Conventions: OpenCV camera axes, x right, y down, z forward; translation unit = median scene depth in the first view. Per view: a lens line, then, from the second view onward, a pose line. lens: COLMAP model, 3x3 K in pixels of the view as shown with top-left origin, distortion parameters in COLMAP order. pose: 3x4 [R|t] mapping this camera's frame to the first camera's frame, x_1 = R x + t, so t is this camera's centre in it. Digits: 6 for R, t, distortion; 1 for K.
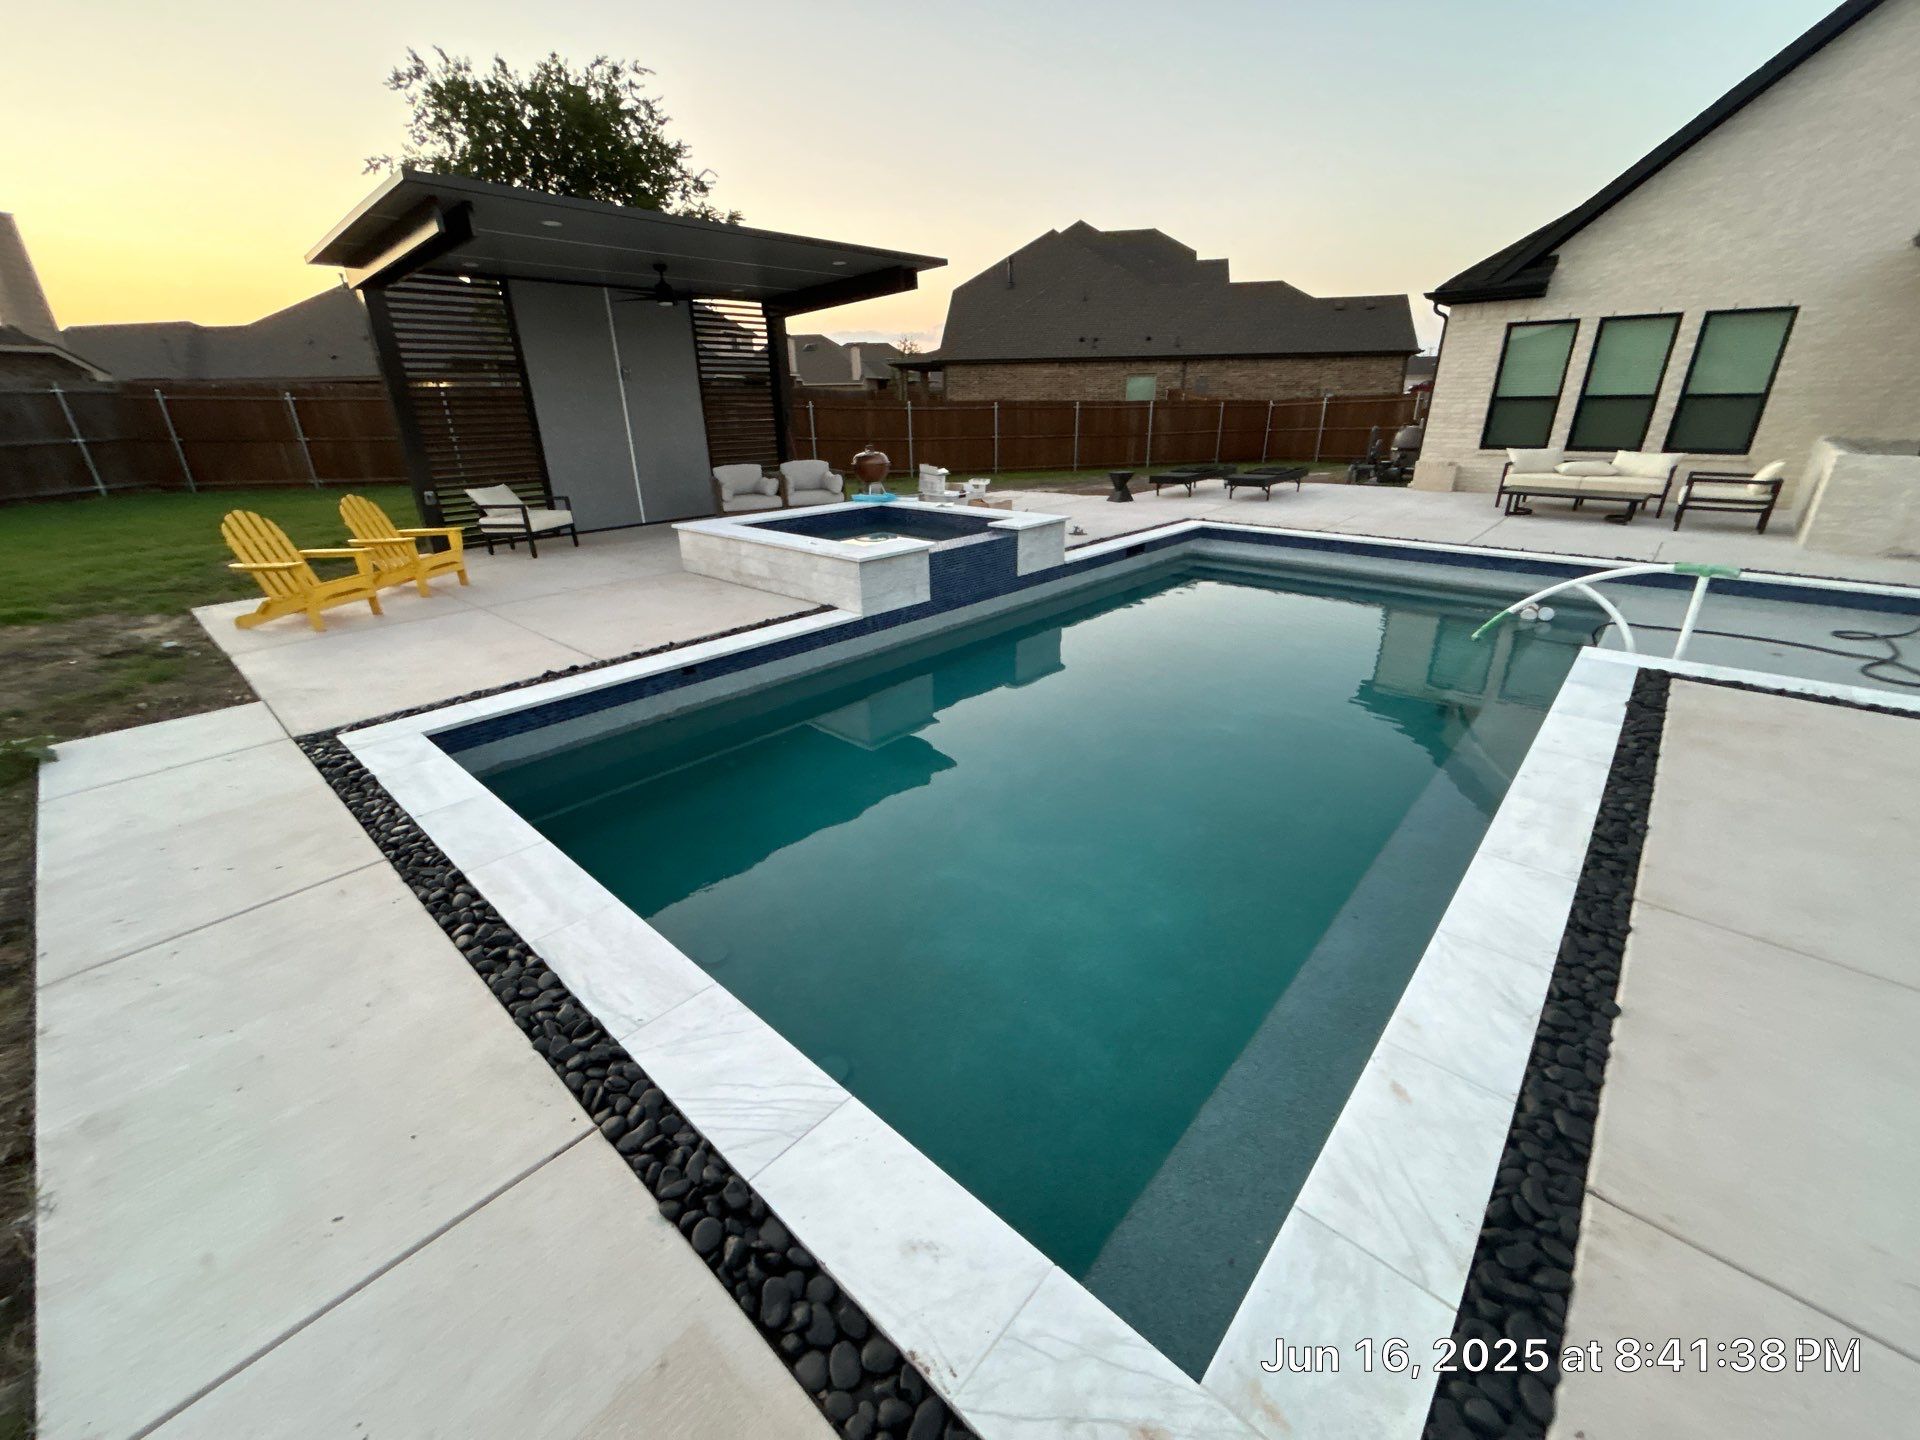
lens RADIAL K [[760.4, 0, 960.1], [0, 760.4, 713.4], [0, 0, 1]] dist [0.000878, 0.000775]
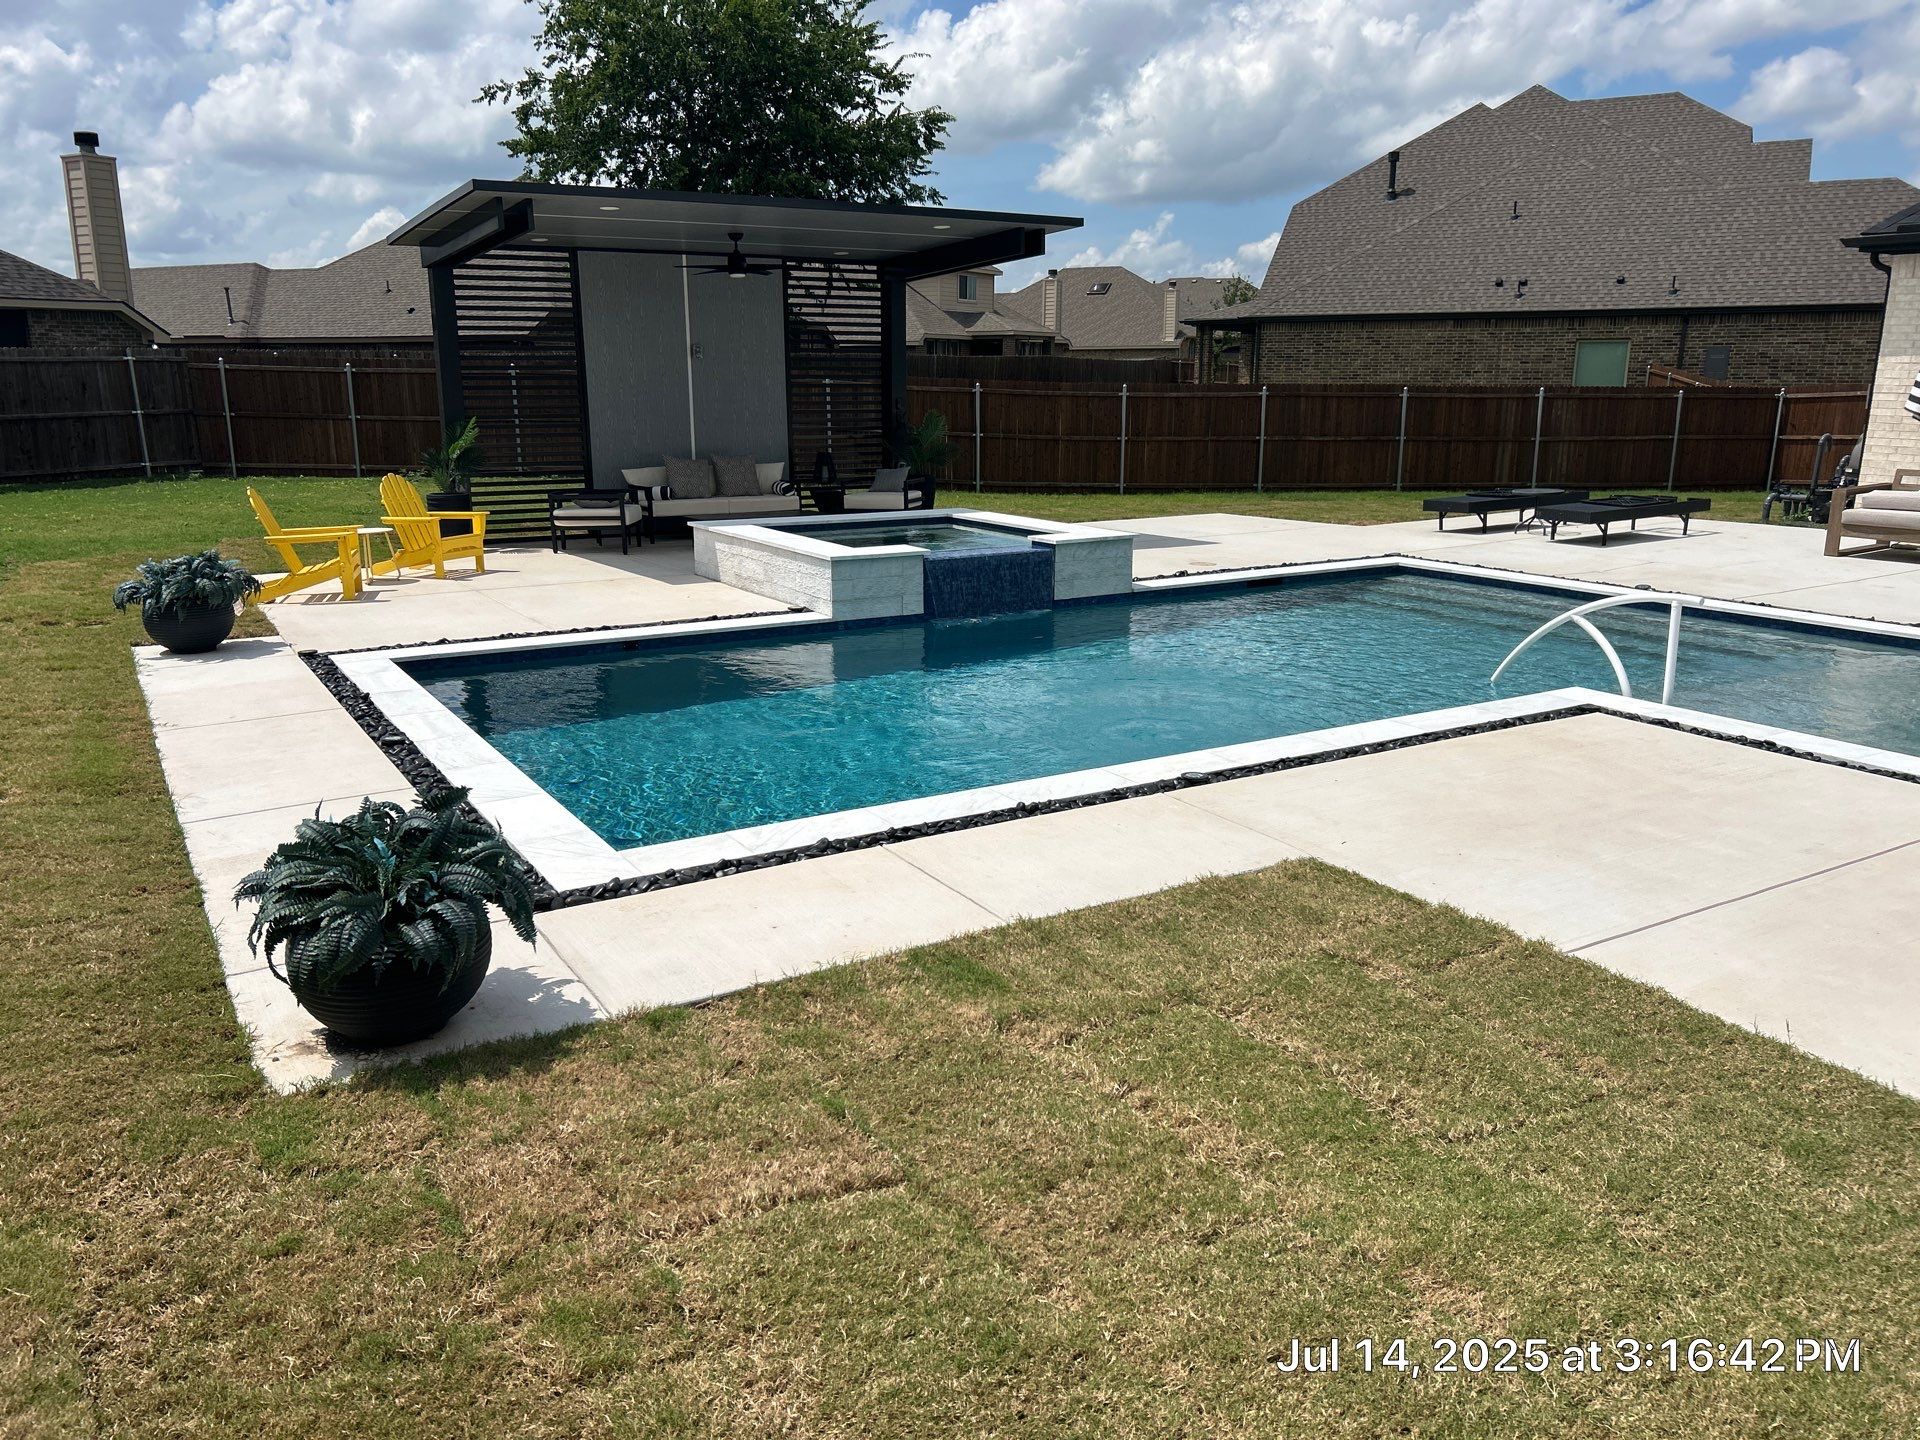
lens RADIAL K [[1441.0, 0, 960.0], [0, 1441.0, 720.0], [0, 0, 1]] dist [0.038434, 0.000602]
pose [[0.955948, 0.080442, -0.282298, 0.252441], [-0.122663, 0.983195, -0.135208, 0.100577], [0.266678, 0.163880, 0.949751, -0.286300]]
